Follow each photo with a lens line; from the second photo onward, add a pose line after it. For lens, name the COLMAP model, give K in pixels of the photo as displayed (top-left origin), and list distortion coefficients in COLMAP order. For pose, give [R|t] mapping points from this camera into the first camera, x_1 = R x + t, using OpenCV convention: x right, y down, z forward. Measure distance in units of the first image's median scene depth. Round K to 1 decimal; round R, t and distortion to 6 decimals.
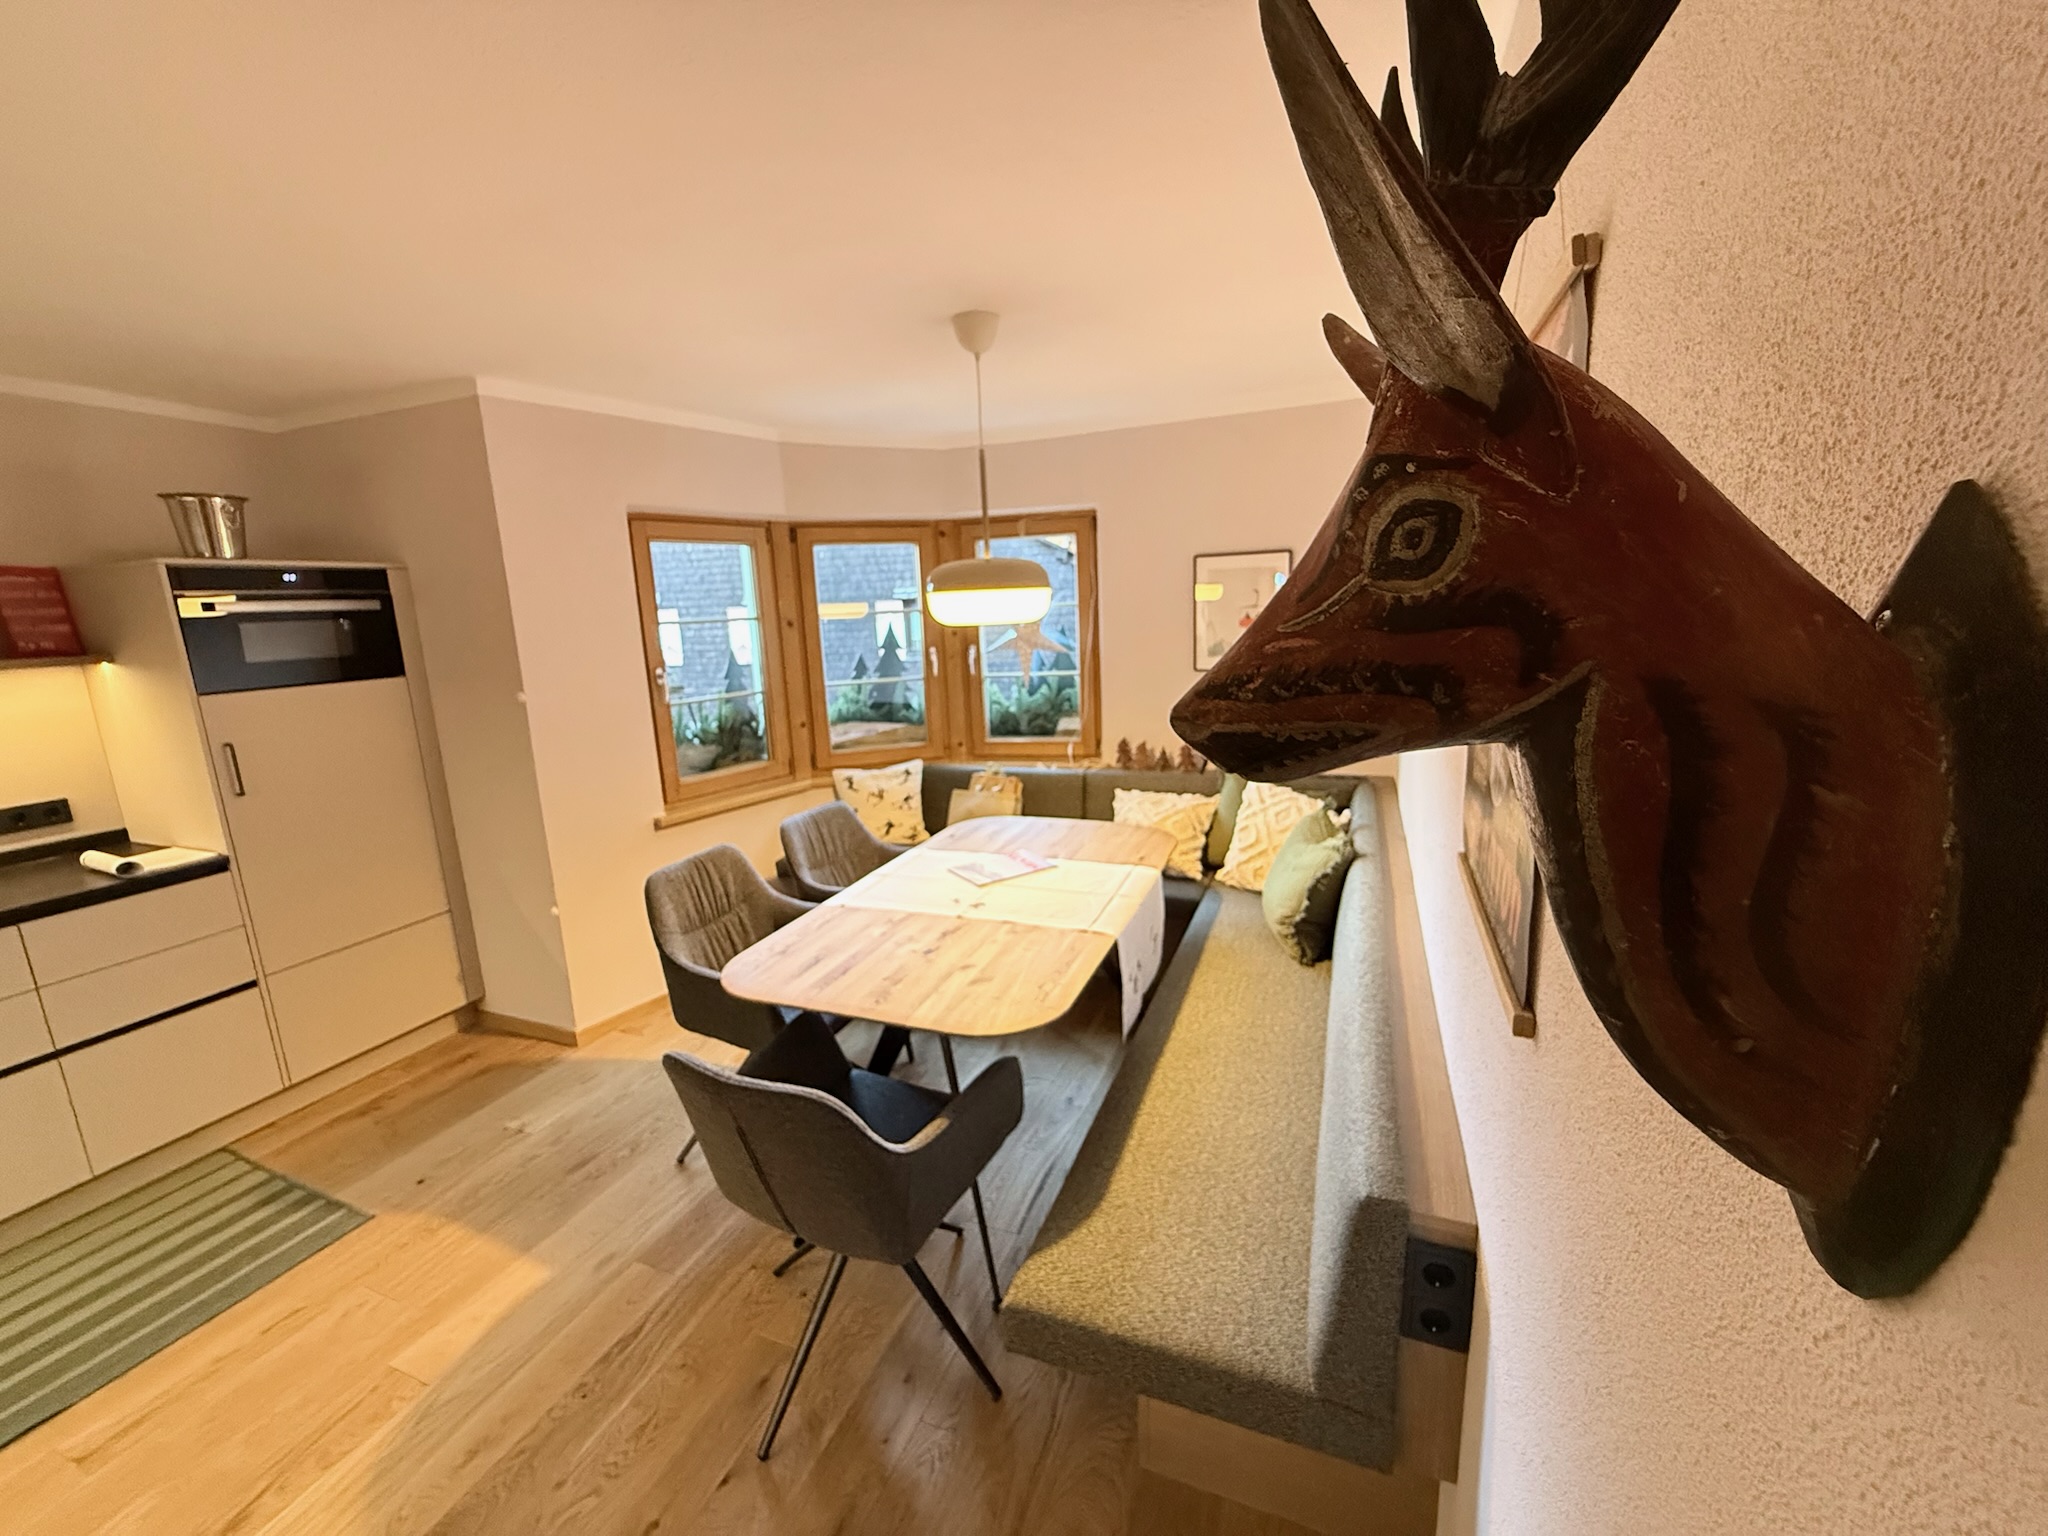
lens RADIAL K [[807.9, 0, 1024.0], [0, 807.9, 768.0], [0, 0, 1]] dist [-0.003495, -0.000303]
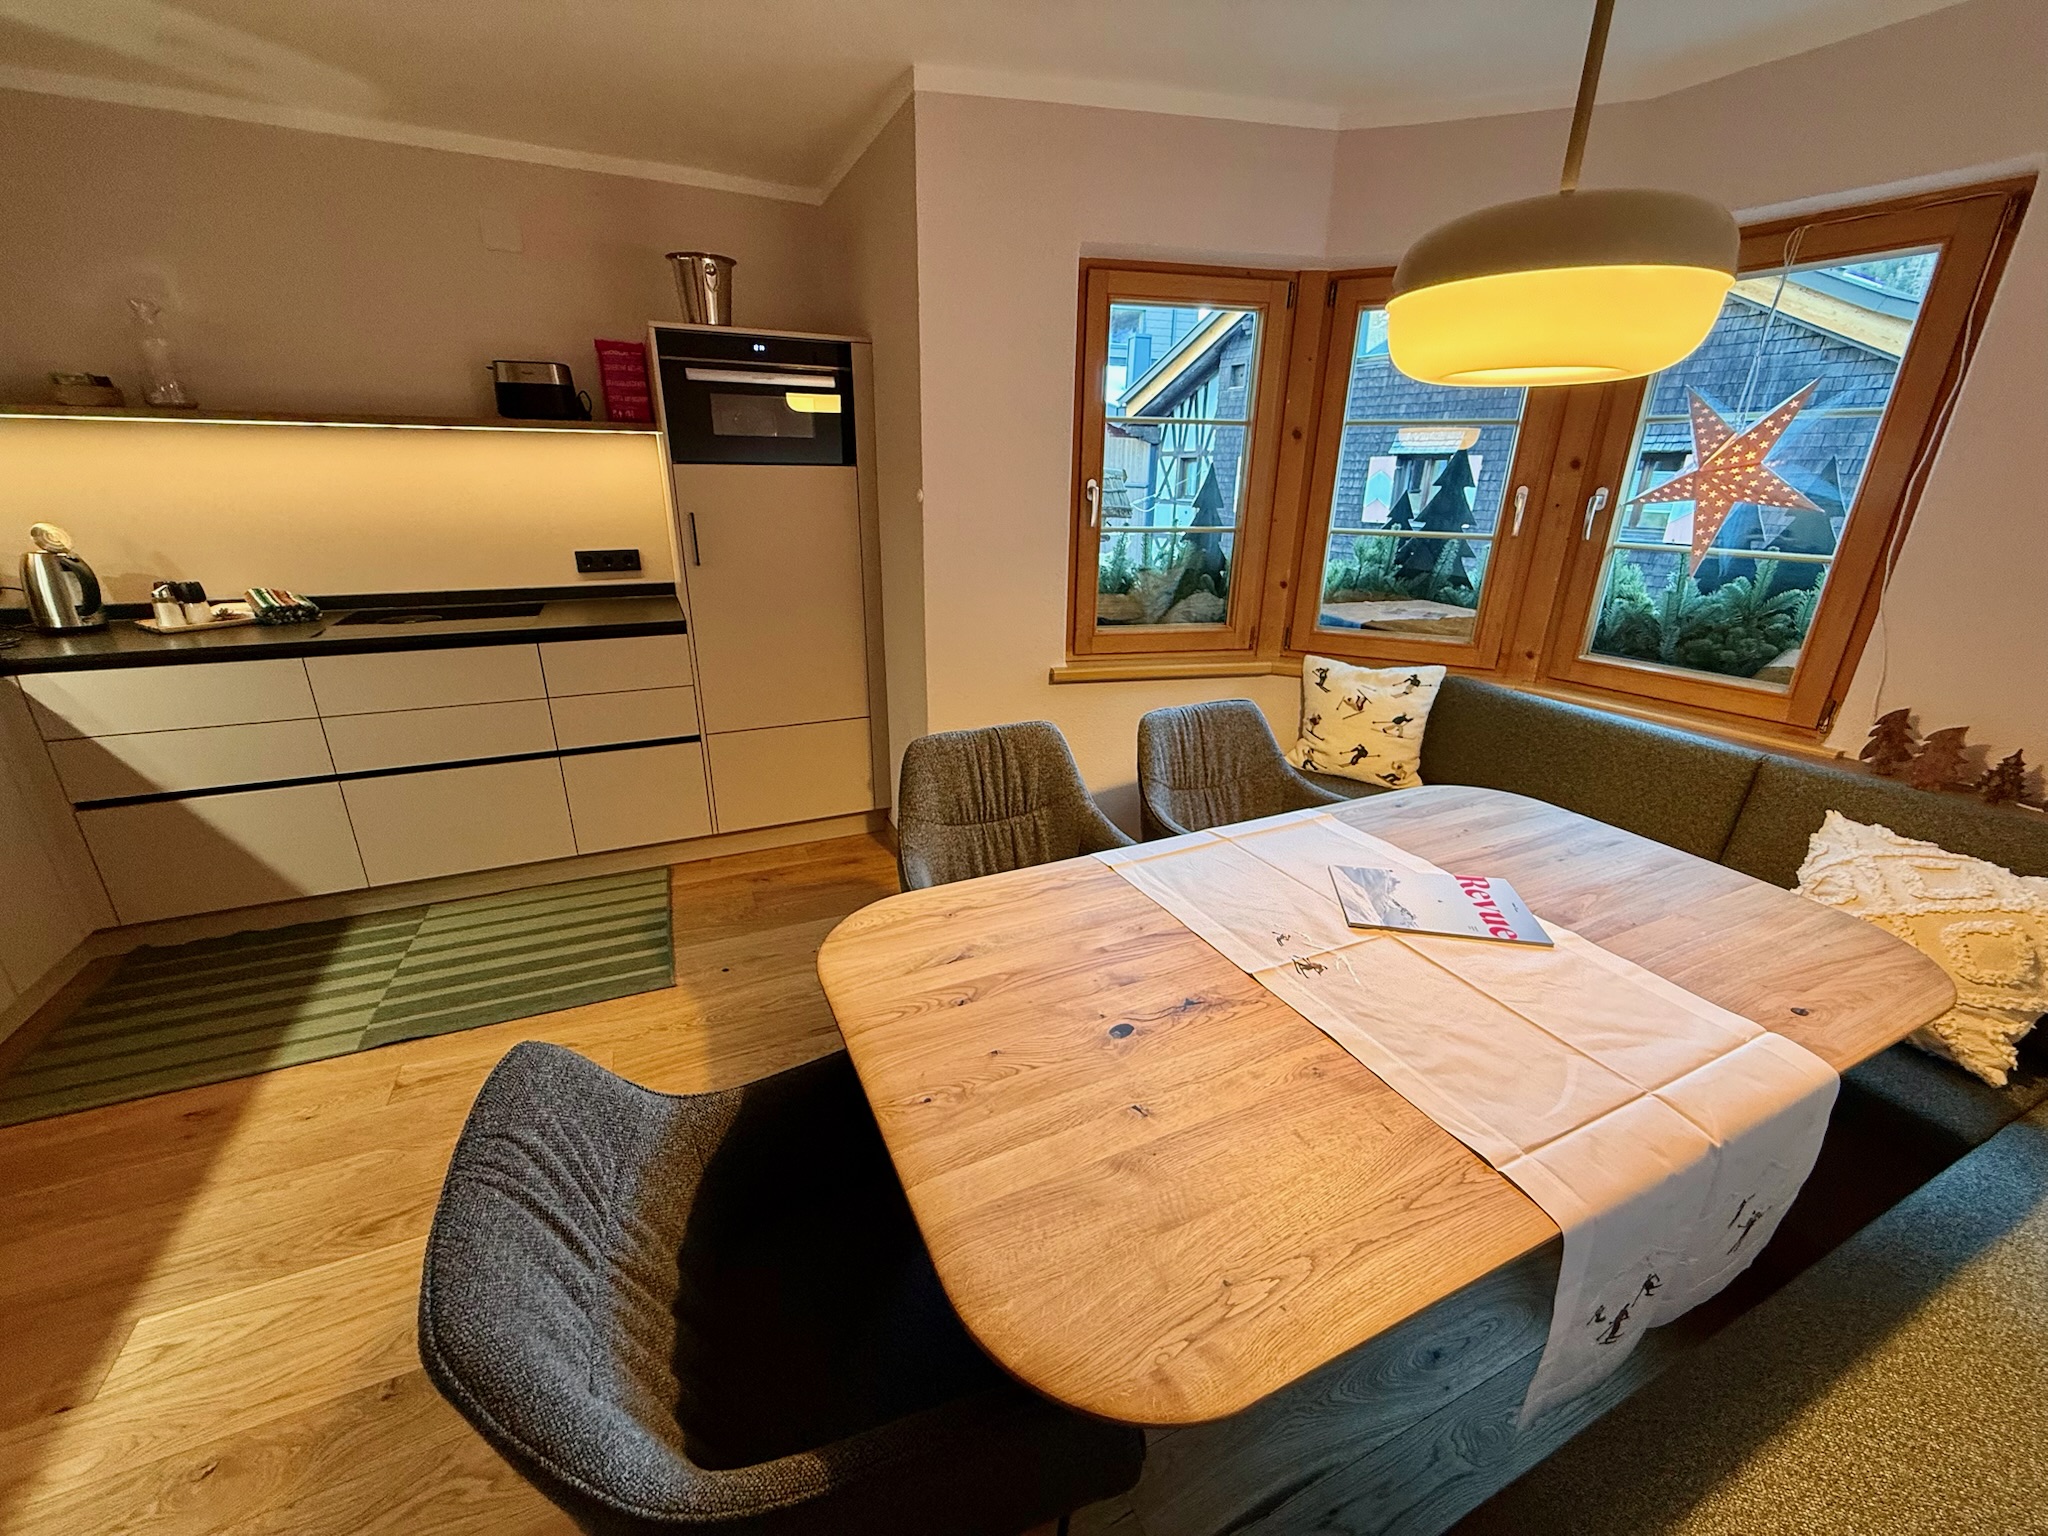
lens RADIAL K [[807.9, 0, 1024.0], [0, 807.9, 768.0], [0, 0, 1]] dist [-0.003495, -0.000303]
pose [[0.723942, 0.284304, -0.628553, 0.067914], [-0.179460, 0.957374, 0.226339, -0.021730], [0.666110, -0.051056, 0.744104, 0.368515]]
